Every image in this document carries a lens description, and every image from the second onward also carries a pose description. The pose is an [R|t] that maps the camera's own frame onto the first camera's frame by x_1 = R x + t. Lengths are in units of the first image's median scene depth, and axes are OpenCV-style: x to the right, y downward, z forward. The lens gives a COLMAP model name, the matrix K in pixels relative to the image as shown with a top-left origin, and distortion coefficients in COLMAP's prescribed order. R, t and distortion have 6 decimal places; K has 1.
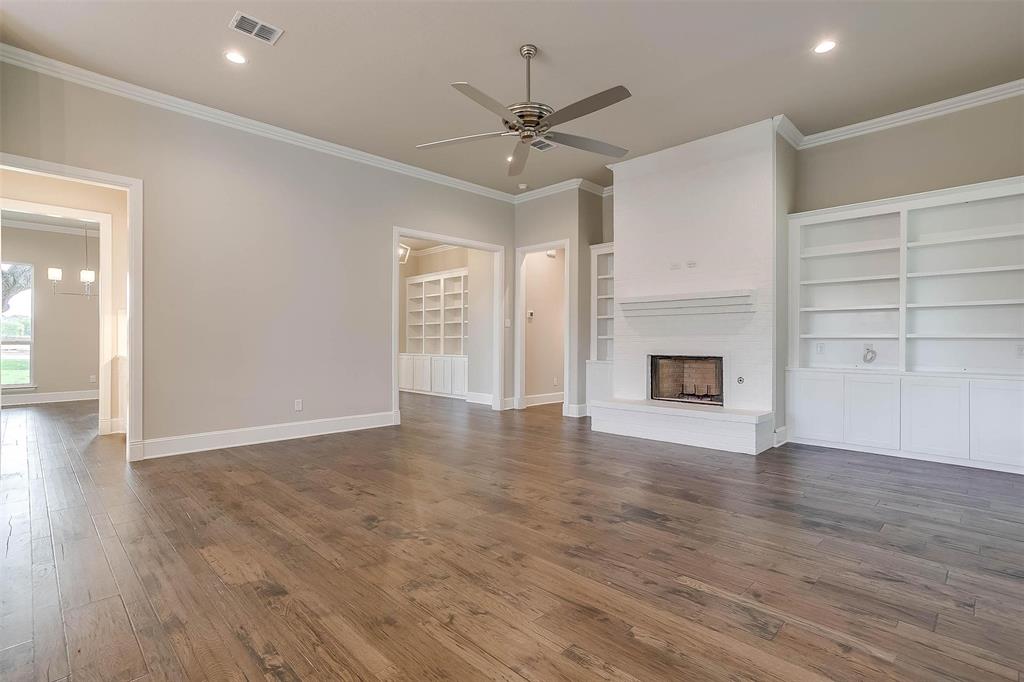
lens RADIAL K [[492.1, 0, 512.8], [0, 492.1, 341.1], [0, 0, 1]] dist [-0.019884, 0.016265]
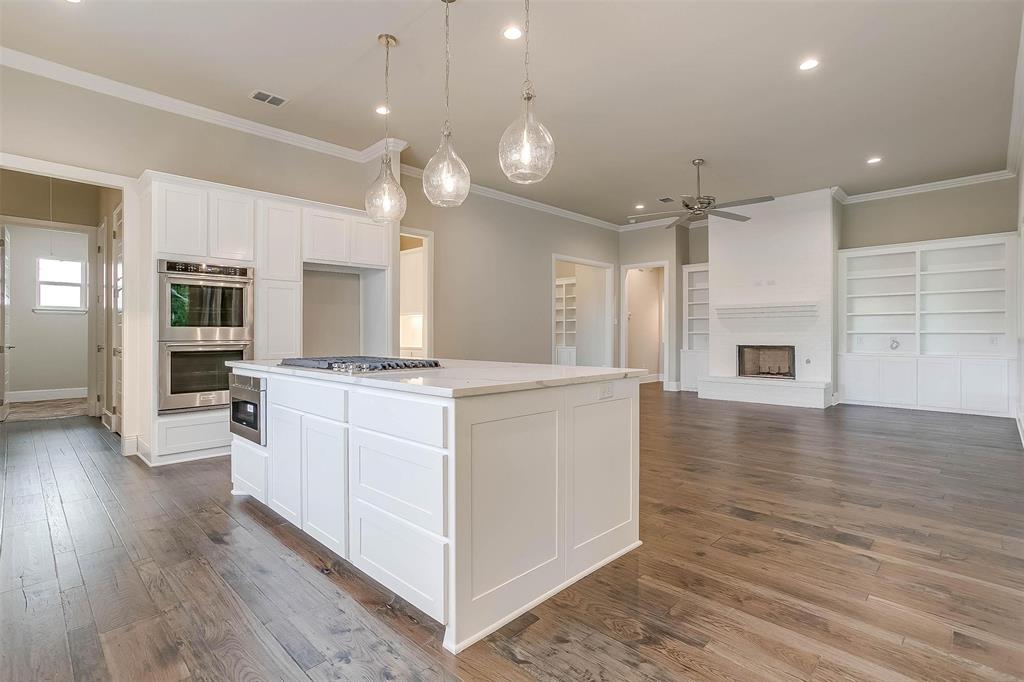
lens RADIAL K [[492.1, 0, 509.2], [0, 492.1, 333.6], [0, 0, 1]] dist [-0.019884, 0.016265]
pose [[0.999991, -0.000489, 0.004161, -0.431625], [0.000507, 0.999991, -0.004302, 0.000856], [-0.004159, 0.004304, 0.999982, -0.466321]]
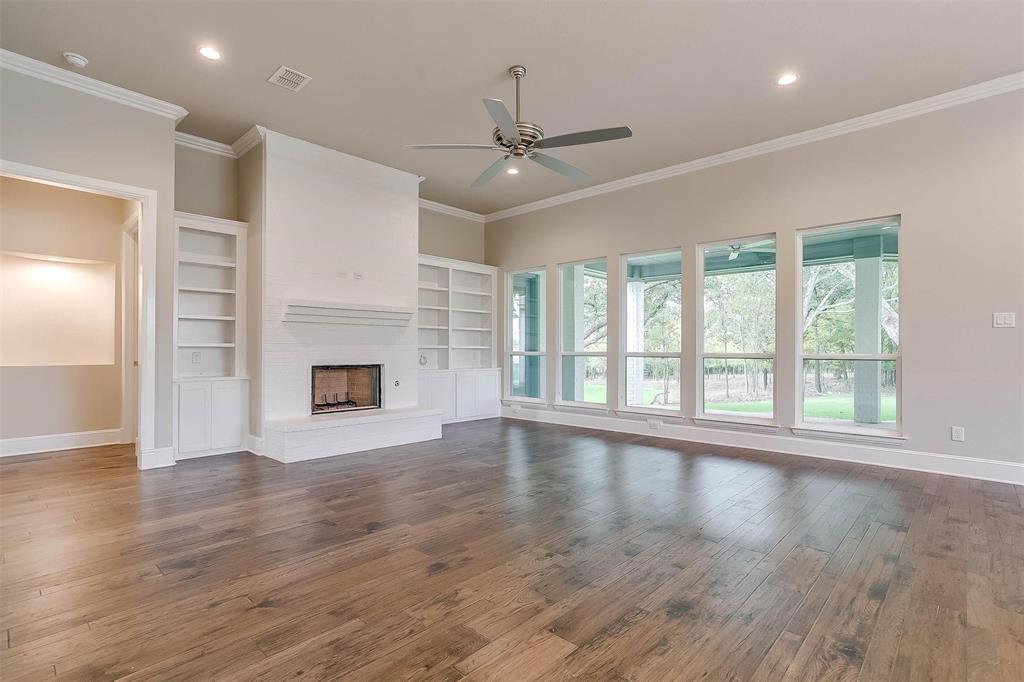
lens RADIAL K [[492.1, 0, 516.0], [0, 492.1, 349.9], [0, 0, 1]] dist [-0.019884, 0.016265]
pose [[-0.033915, -0.000812, 0.999424, -0.695970], [0.001352, 0.999999, 0.000858, -0.001647], [-0.999424, 0.001380, -0.033914, 0.720245]]
